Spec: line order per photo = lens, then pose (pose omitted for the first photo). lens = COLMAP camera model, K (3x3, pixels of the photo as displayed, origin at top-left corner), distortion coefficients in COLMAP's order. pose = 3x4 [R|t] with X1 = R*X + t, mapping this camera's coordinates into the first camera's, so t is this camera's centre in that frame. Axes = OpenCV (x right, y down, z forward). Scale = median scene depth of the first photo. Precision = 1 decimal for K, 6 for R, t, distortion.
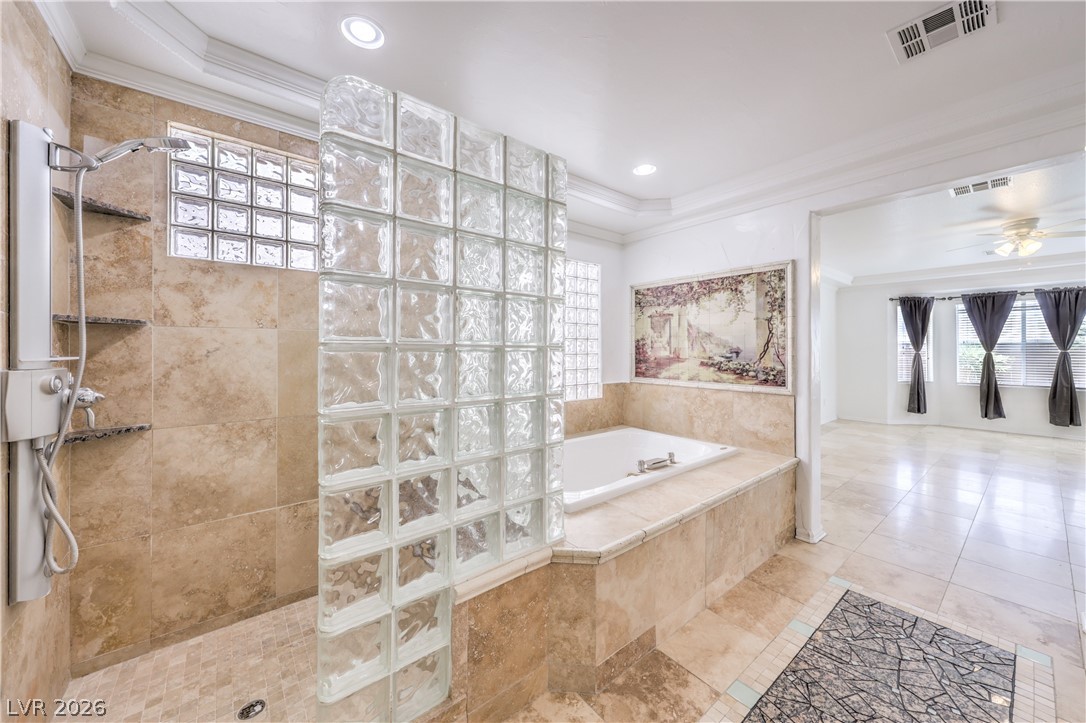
lens RADIAL K [[405.4, 0, 520.3], [0, 405.4, 342.9], [0, 0, 1]] dist [-0.002506, 0.000007]
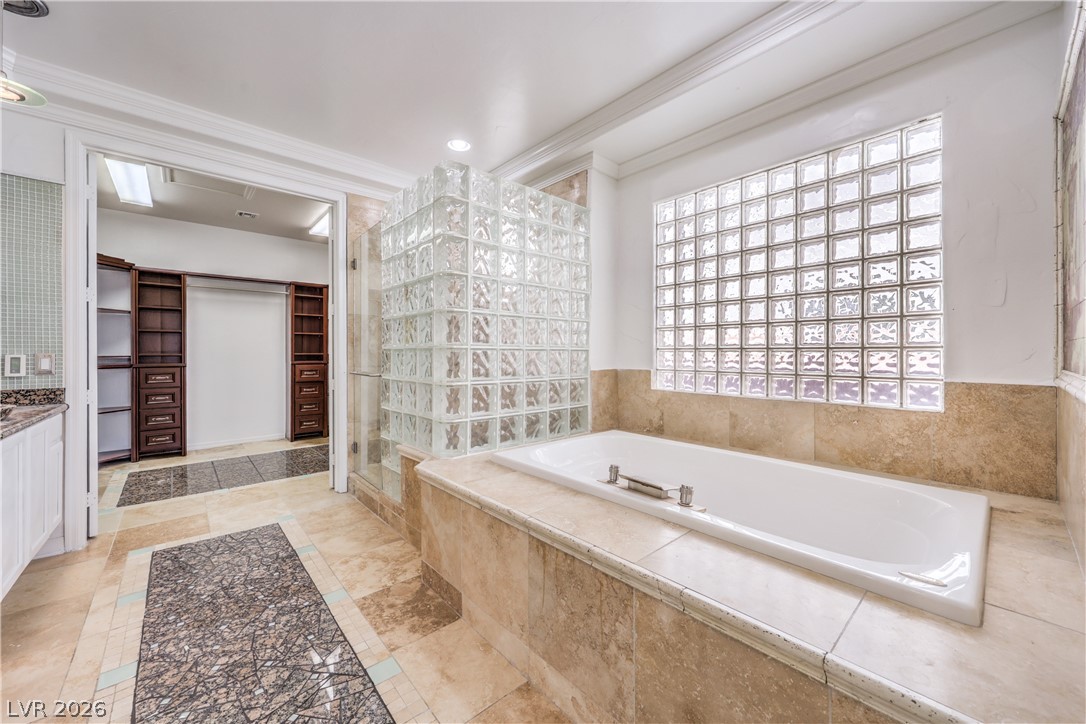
lens RADIAL K [[405.4, 0, 544.4], [0, 405.4, 355.4], [0, 0, 1]] dist [-0.002506, 0.000007]
pose [[0.075500, 0.002183, -0.997143, 1.365459], [0.008749, 0.999958, 0.002852, 0.151047], [0.997107, -0.008940, 0.075477, 1.195080]]
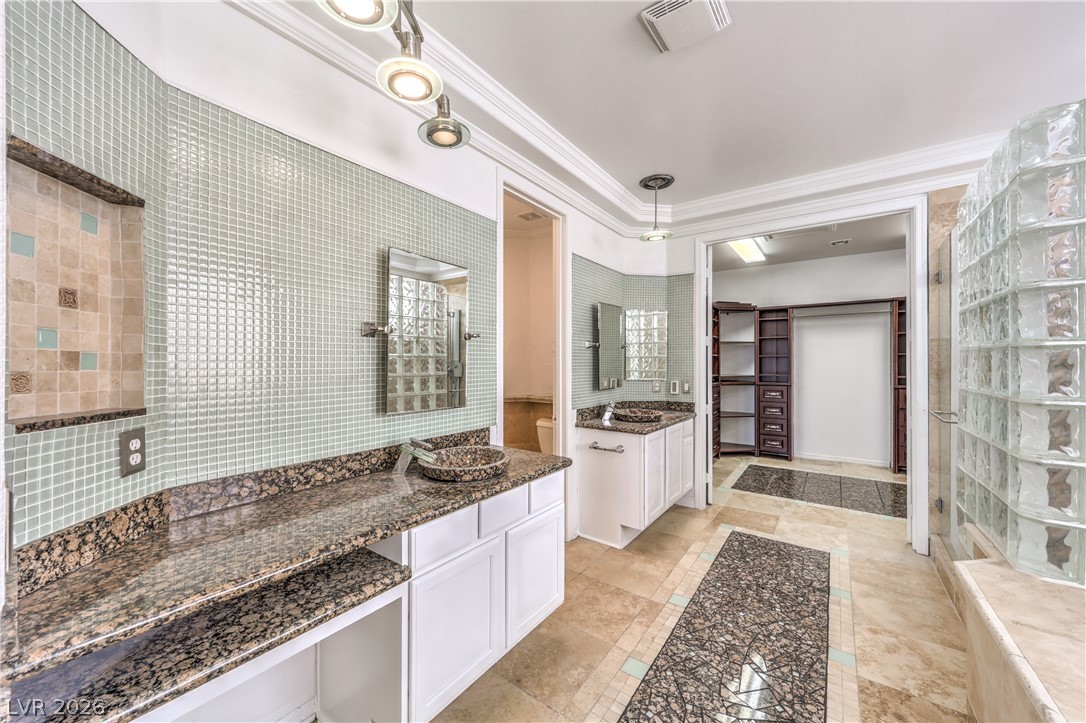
lens RADIAL K [[405.4, 0, 549.9], [0, 405.4, 363.4], [0, 0, 1]] dist [-0.002506, 0.000007]
pose [[-0.956502, -0.006500, -0.291654, 1.246467], [-0.006750, 0.999977, -0.000150, 0.057868], [0.291648, 0.001825, -0.956524, 1.476904]]
